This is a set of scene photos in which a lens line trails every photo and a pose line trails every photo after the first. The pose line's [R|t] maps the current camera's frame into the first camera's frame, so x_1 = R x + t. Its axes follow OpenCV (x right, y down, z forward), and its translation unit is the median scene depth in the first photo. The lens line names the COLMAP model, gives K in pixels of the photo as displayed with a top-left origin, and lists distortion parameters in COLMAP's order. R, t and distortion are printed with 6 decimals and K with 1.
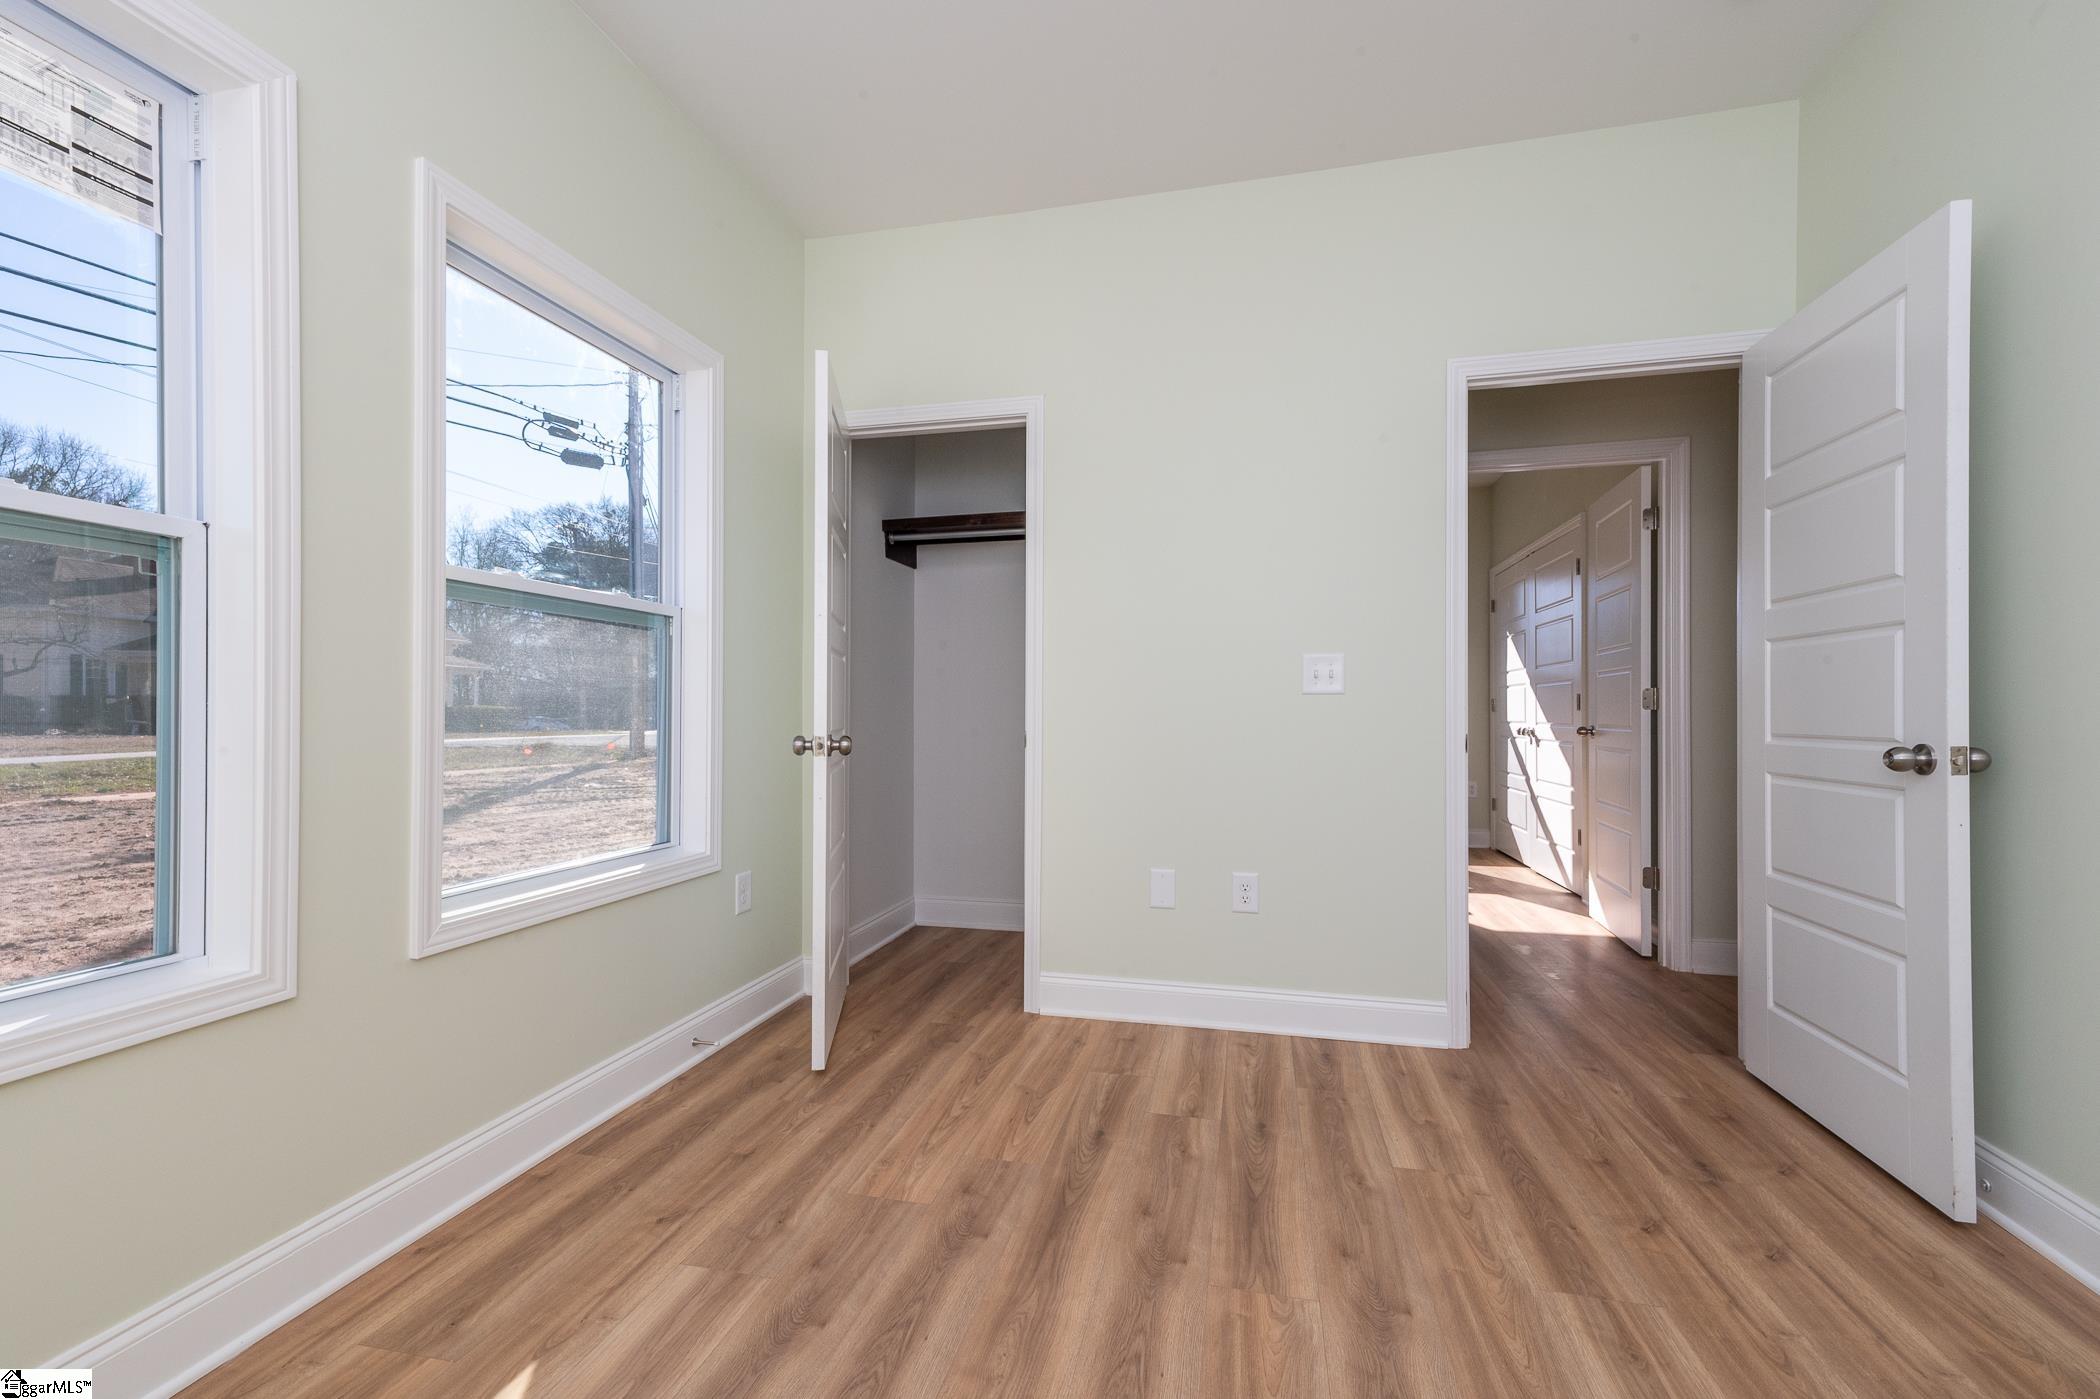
lens RADIAL K [[874.6, 0, 1049.6], [0, 874.6, 707.6], [0, 0, 1]] dist [0.017827, -0.000331]
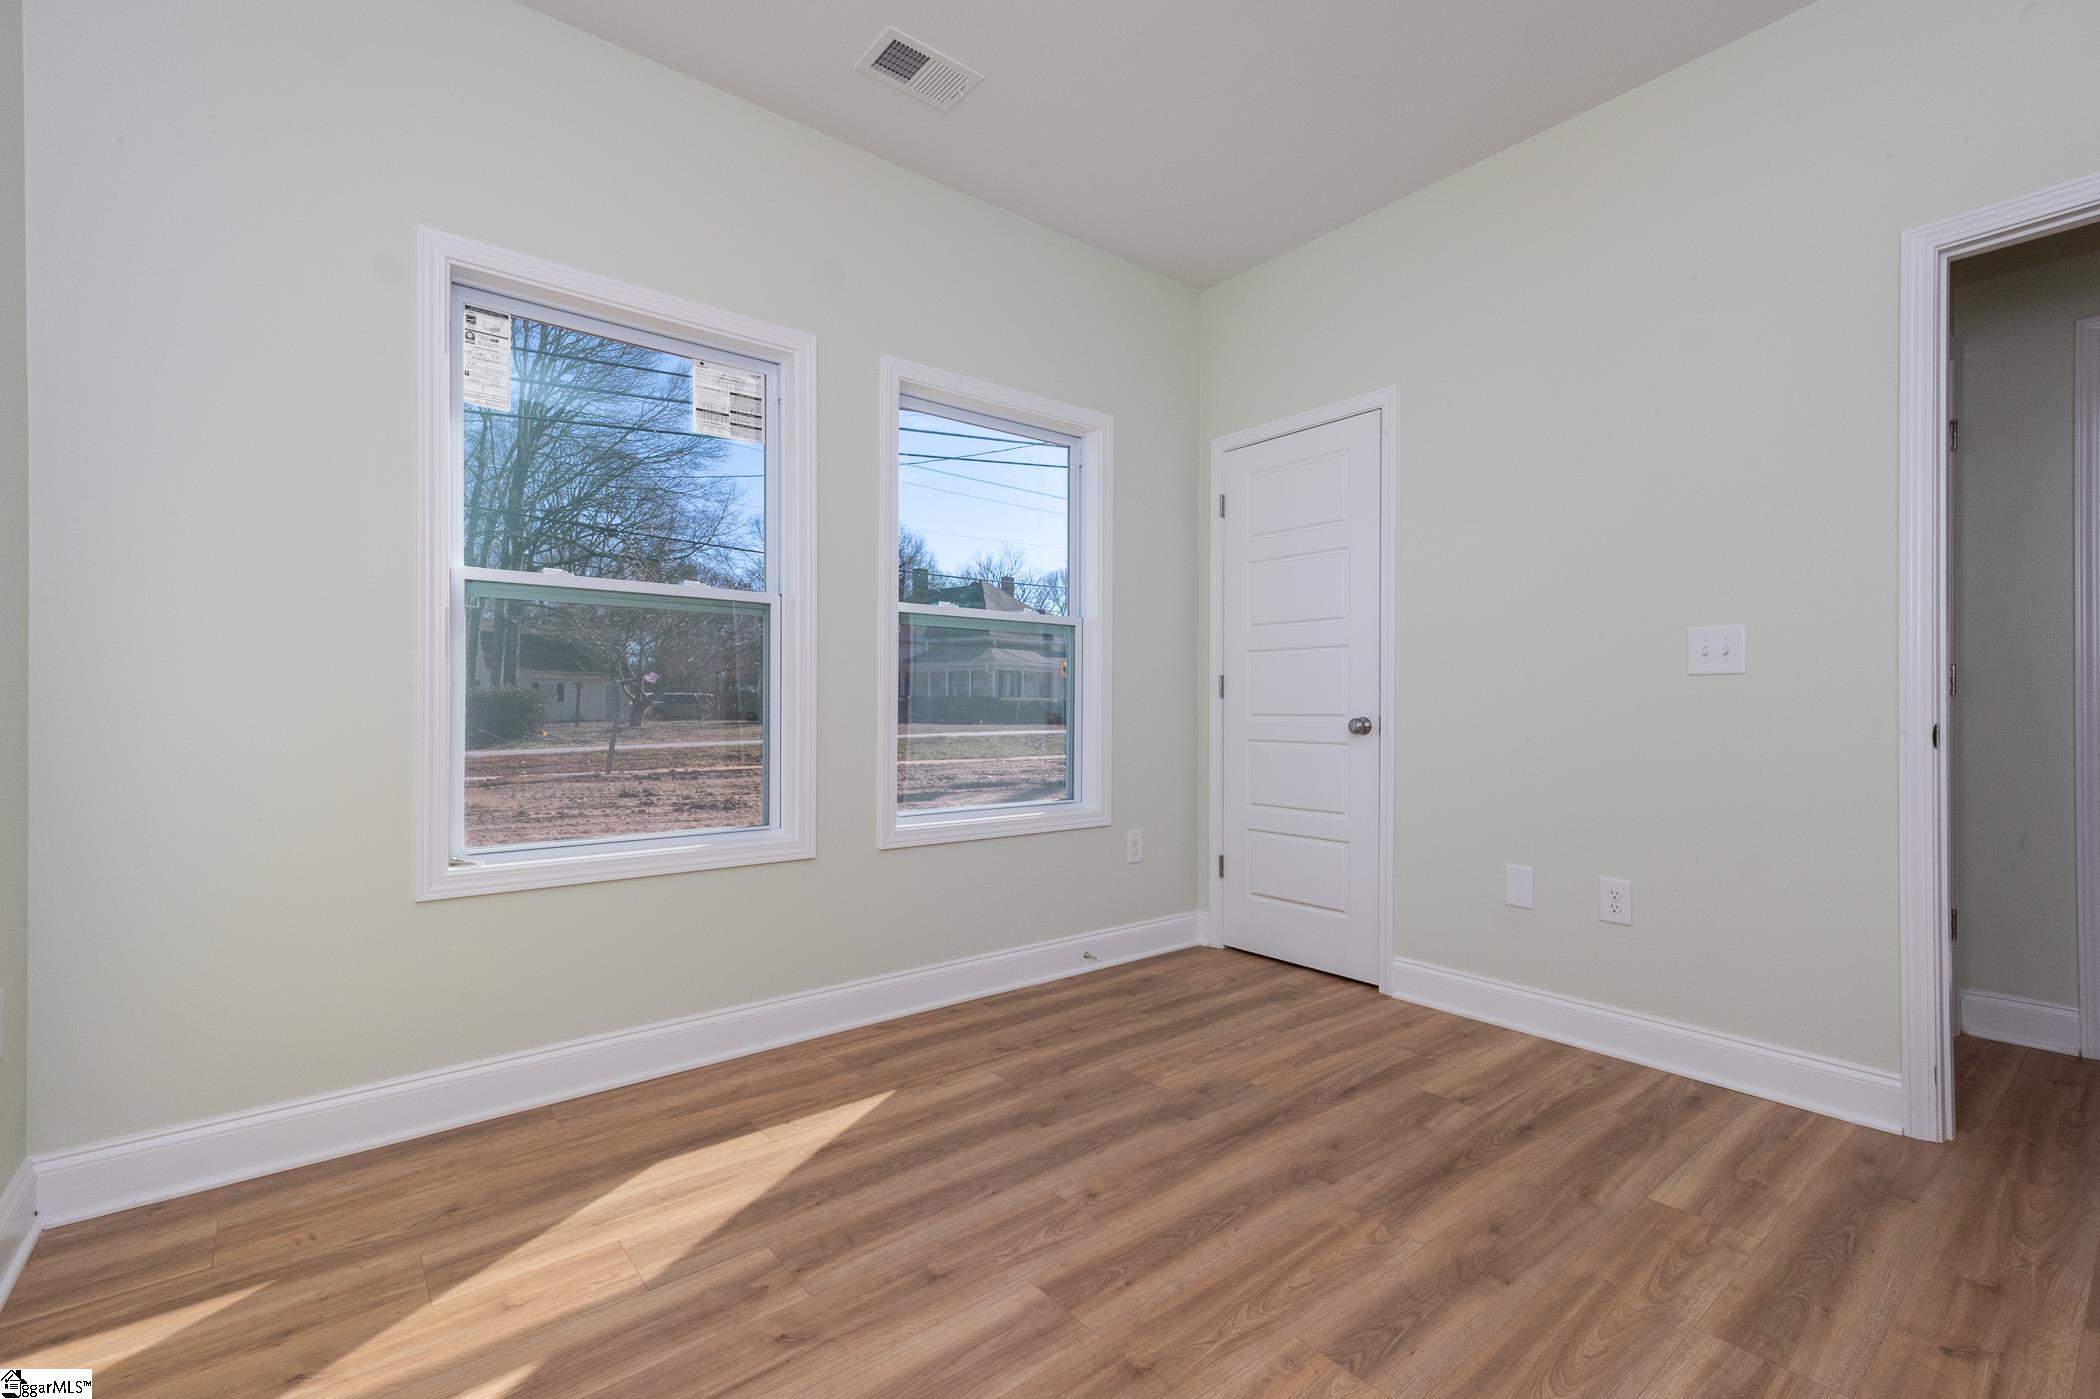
lens RADIAL K [[909.4, 0, 1050.0], [0, 909.4, 699.5], [0, 0, 1]] dist [0.018619, -0.000597]
pose [[0.792217, -0.004404, -0.610224, 0.459759], [0.001763, 0.999986, -0.004928, 0.015757], [0.610237, 0.002829, 0.792214, -0.111402]]
